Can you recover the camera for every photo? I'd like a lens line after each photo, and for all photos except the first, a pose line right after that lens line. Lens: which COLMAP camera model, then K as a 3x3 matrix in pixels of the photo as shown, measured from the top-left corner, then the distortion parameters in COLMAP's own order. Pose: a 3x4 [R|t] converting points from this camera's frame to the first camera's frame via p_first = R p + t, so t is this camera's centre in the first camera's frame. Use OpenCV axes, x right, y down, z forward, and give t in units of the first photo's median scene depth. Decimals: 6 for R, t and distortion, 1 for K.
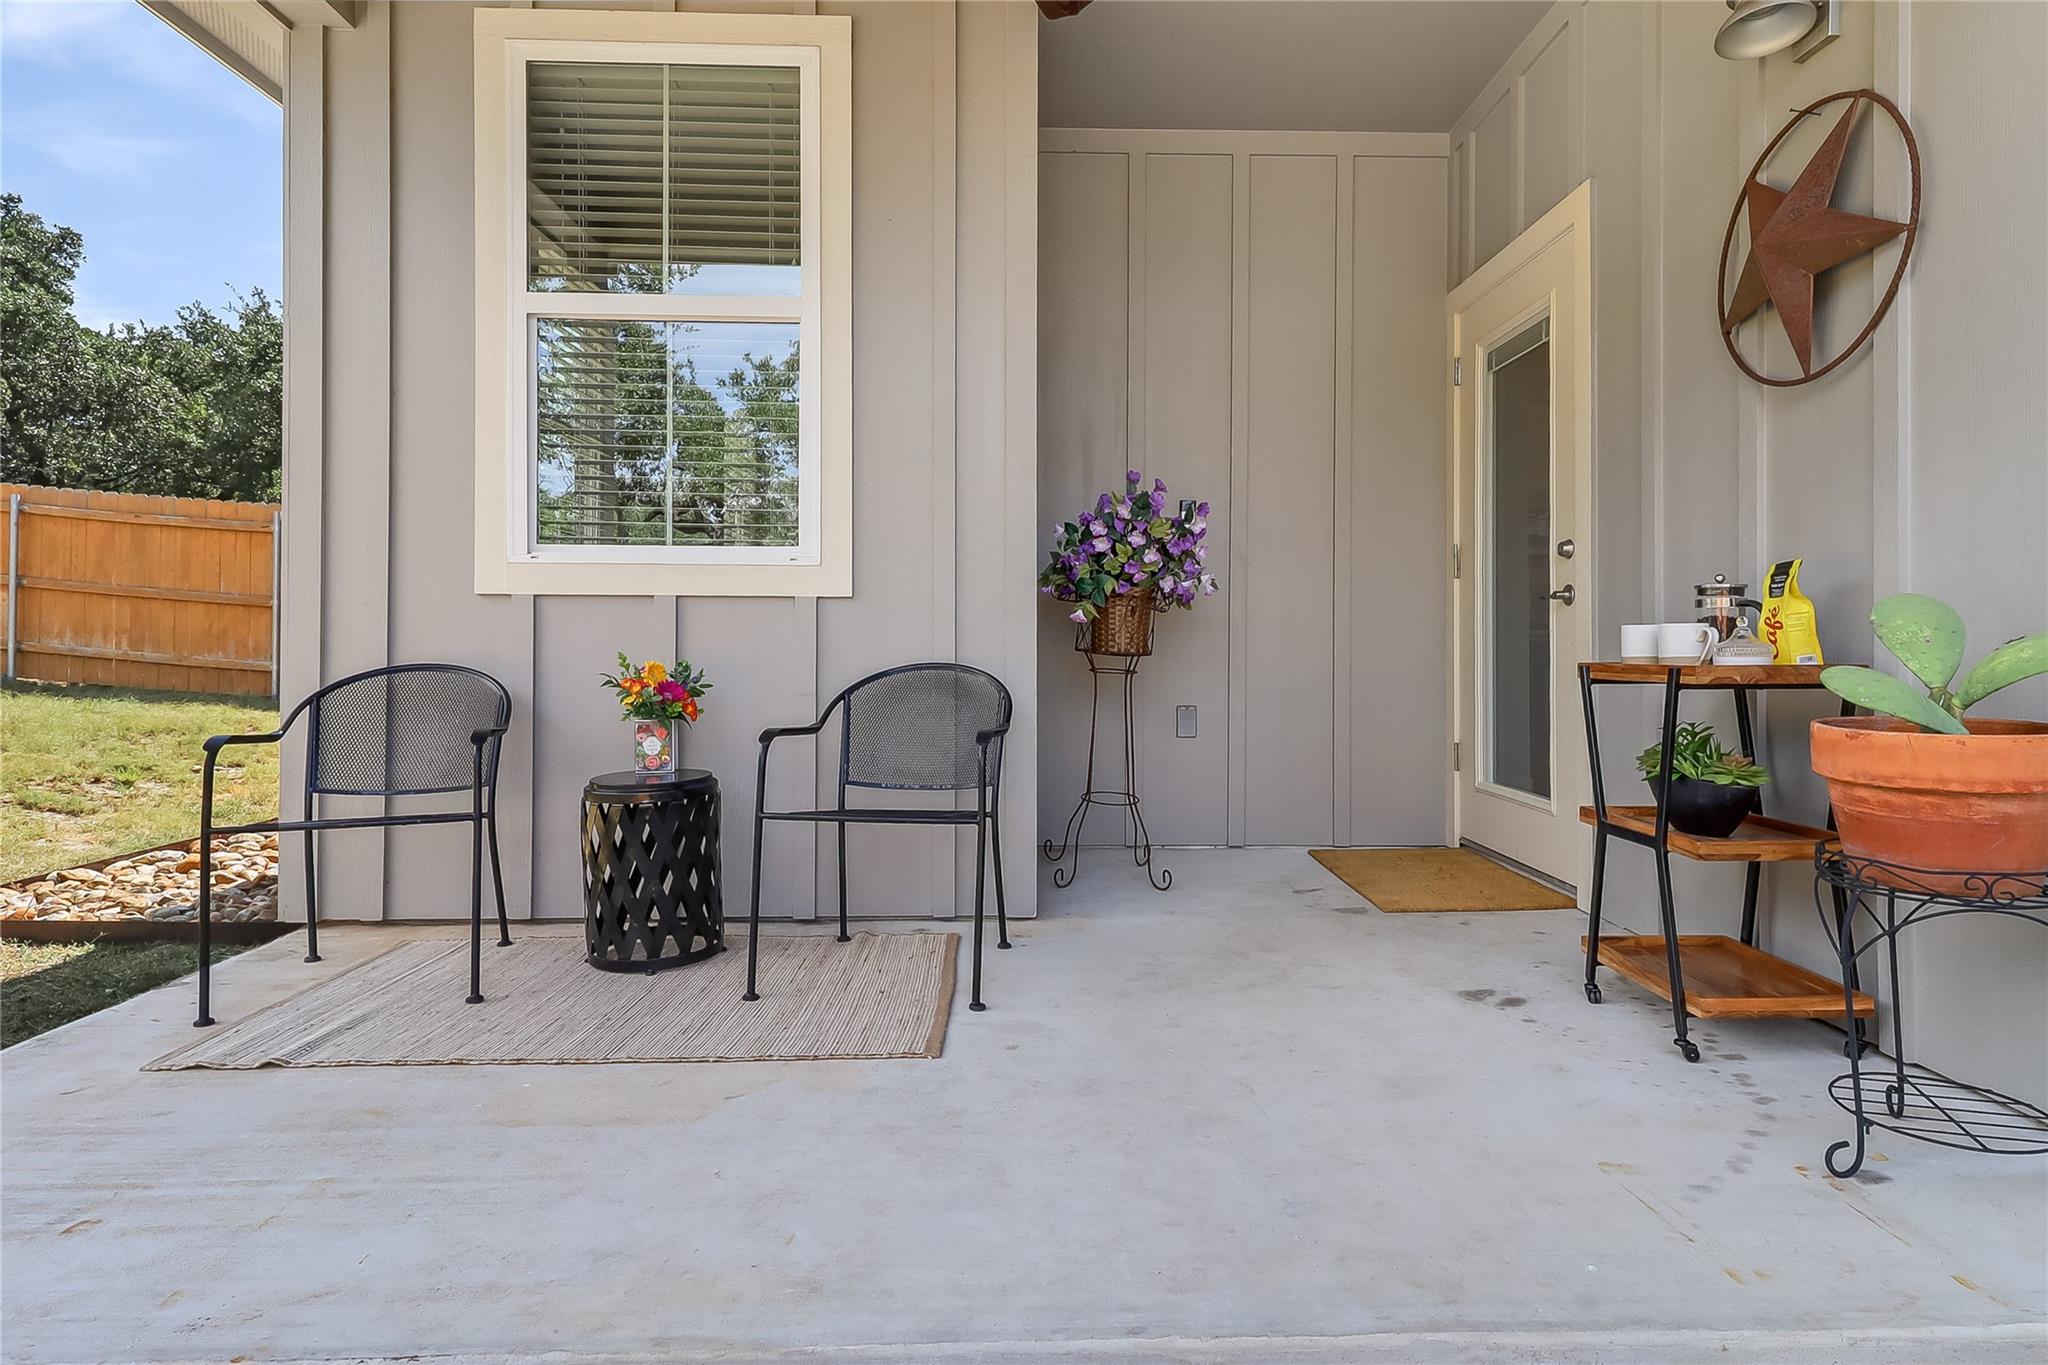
lens RADIAL K [[1107.0, 0, 1060.7], [0, 1107.0, 642.6], [0, 0, 1]] dist [0.013476, -0.000528]
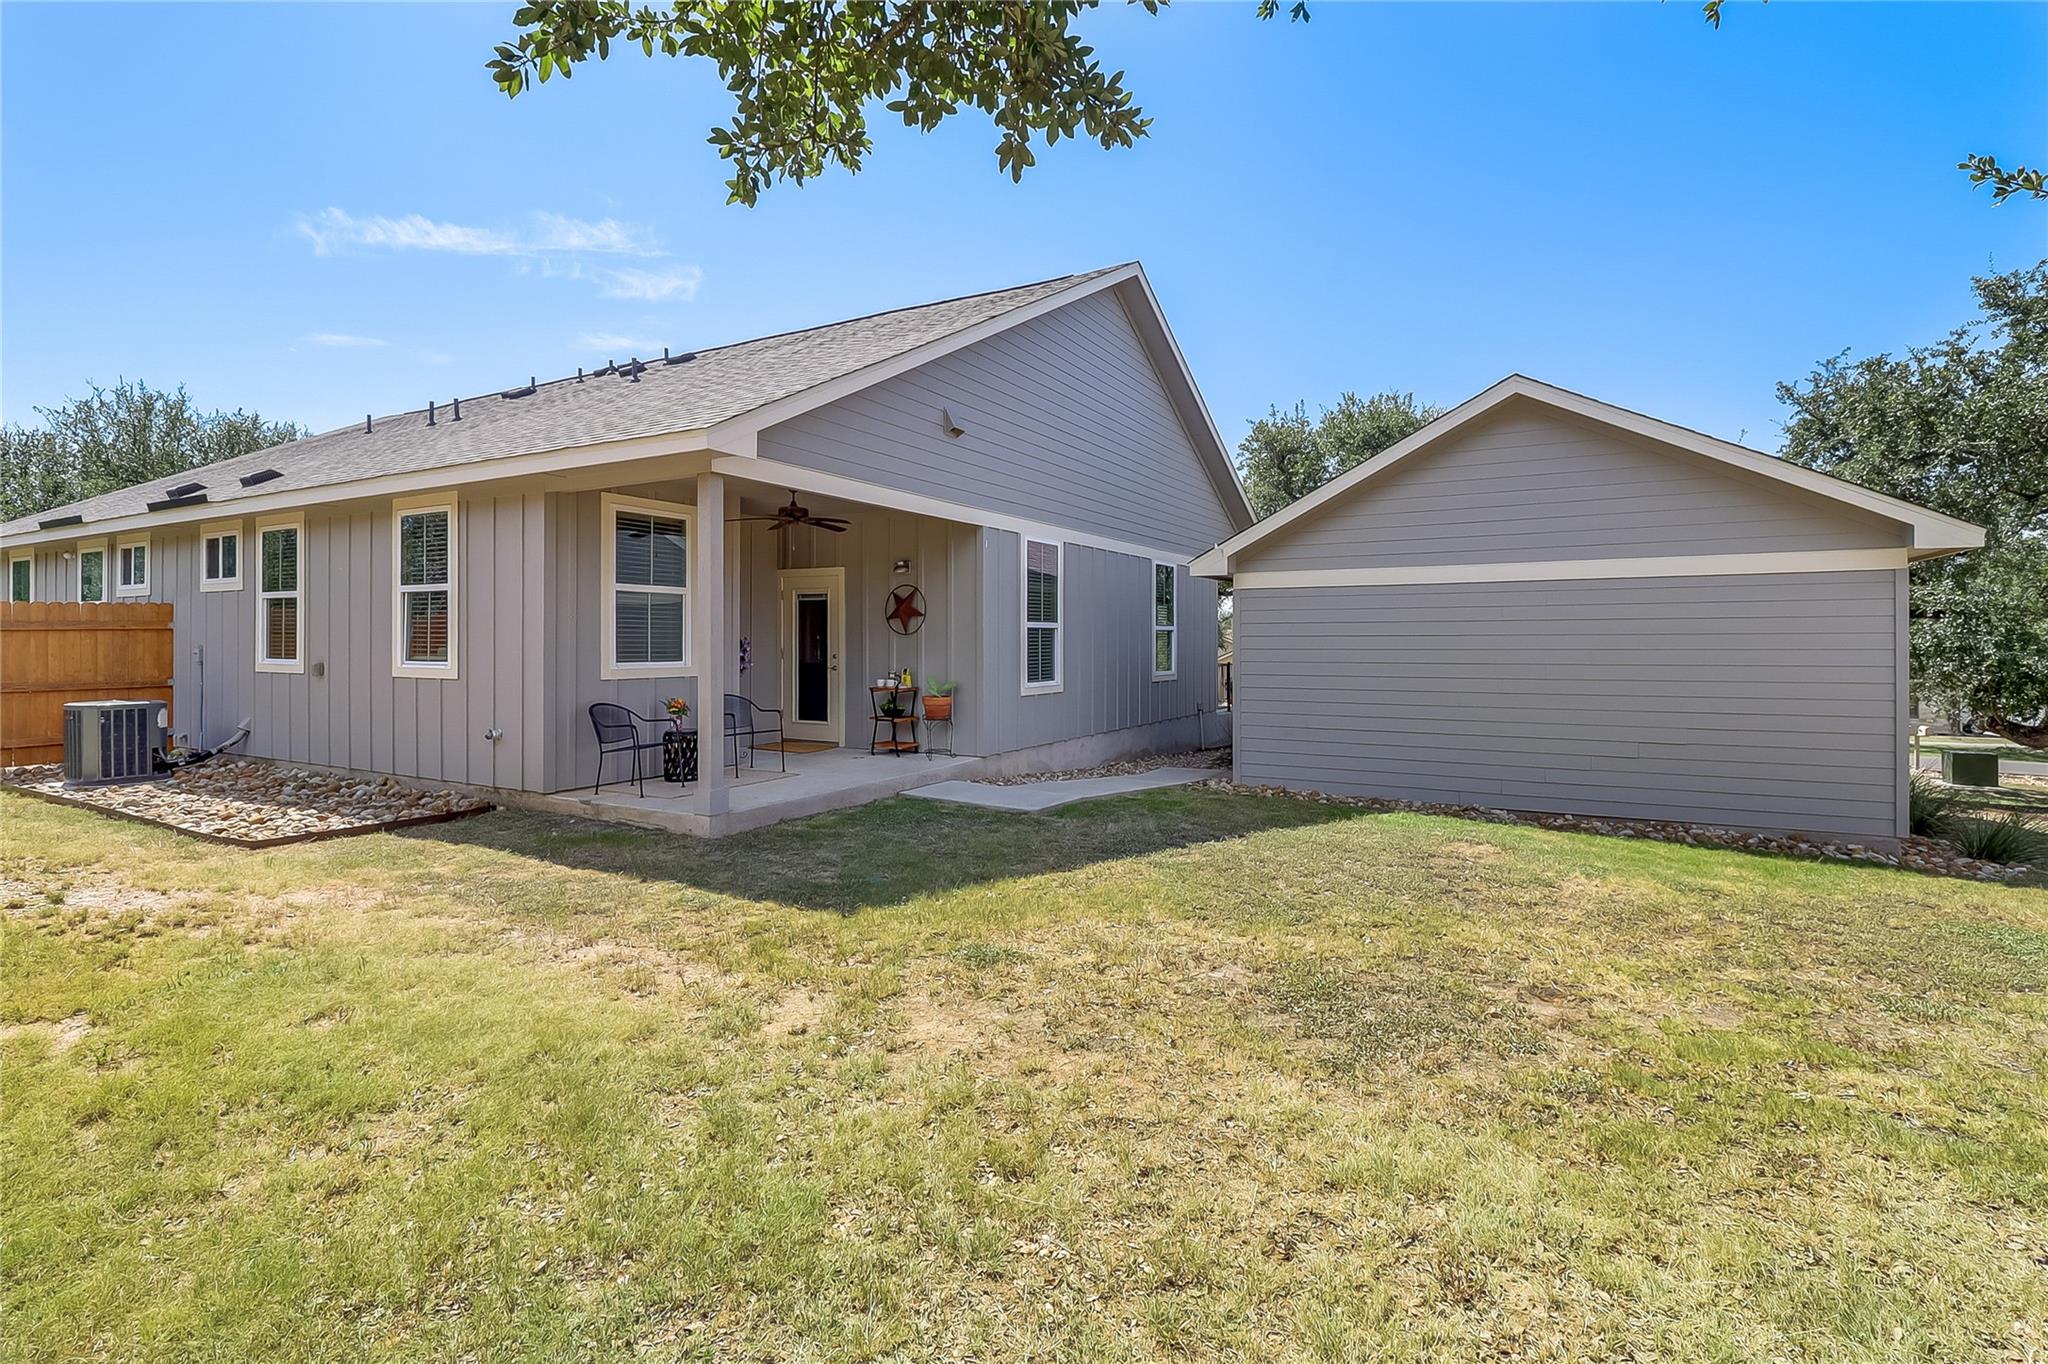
lens RADIAL K [[959.2, 0, 1031.8], [0, 959.2, 647.3], [0, 0, 1]] dist [0.016453, -0.009712]
pose [[0.512110, -0.010525, 0.858855, -2.945482], [-0.003313, 0.999893, 0.014229, -0.233427], [-0.858914, -0.010132, 0.512020, -1.870549]]
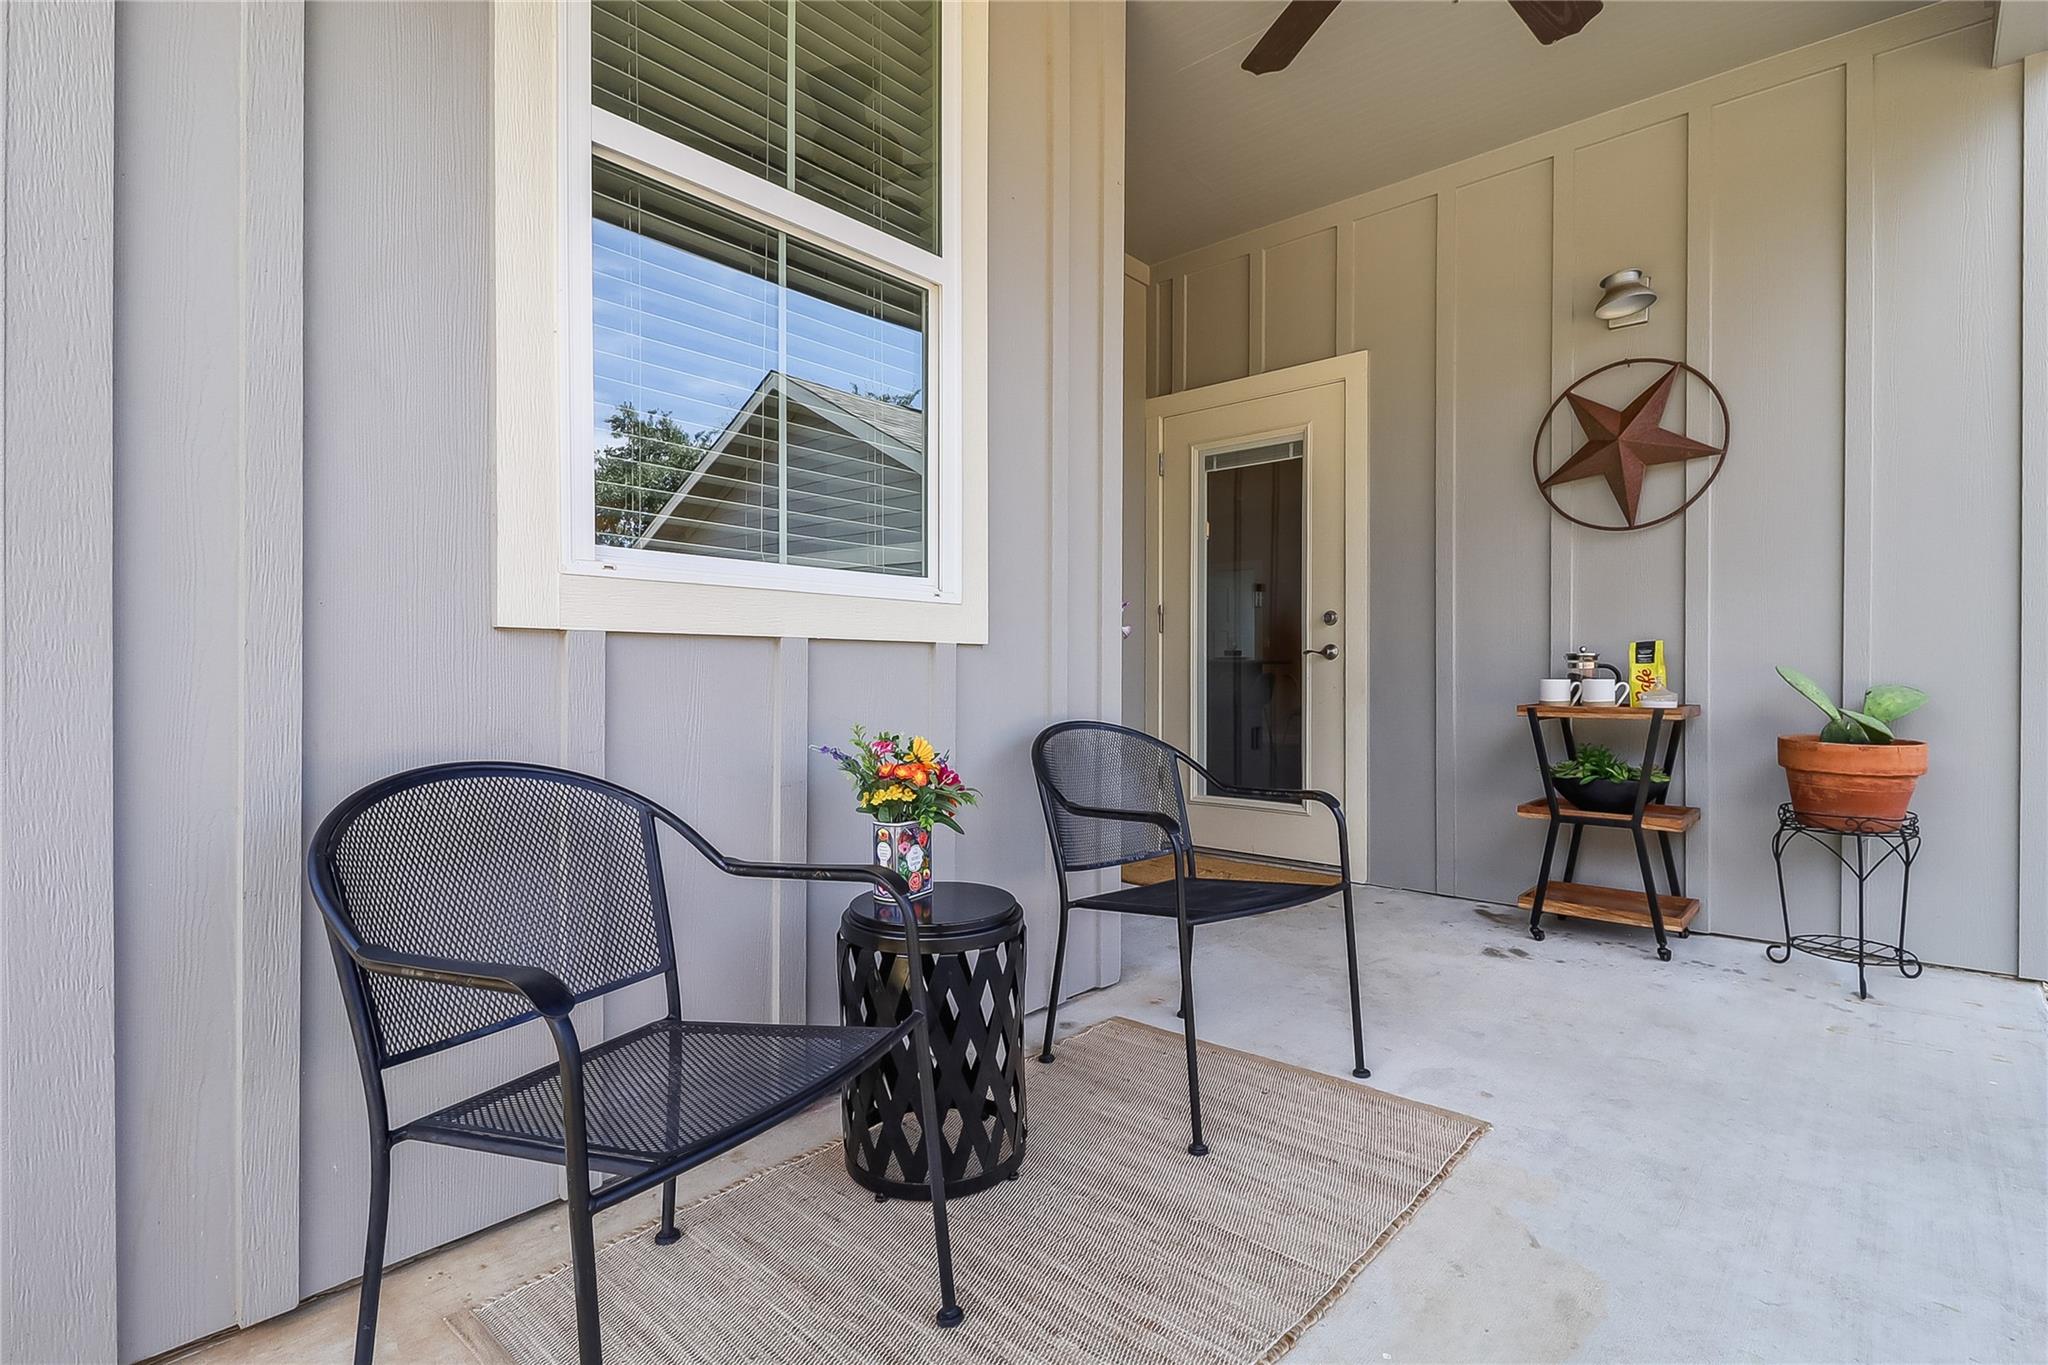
lens RADIAL K [[962.0, 0, 1024.4], [0, 962.0, 682.5], [0, 0, 1]] dist [0.001791, -0.000279]
pose [[0.685690, -0.010780, 0.727814, -0.919109], [0.001176, 0.999905, 0.013702, -0.030390], [-0.727893, -0.008539, 0.685638, 0.653396]]
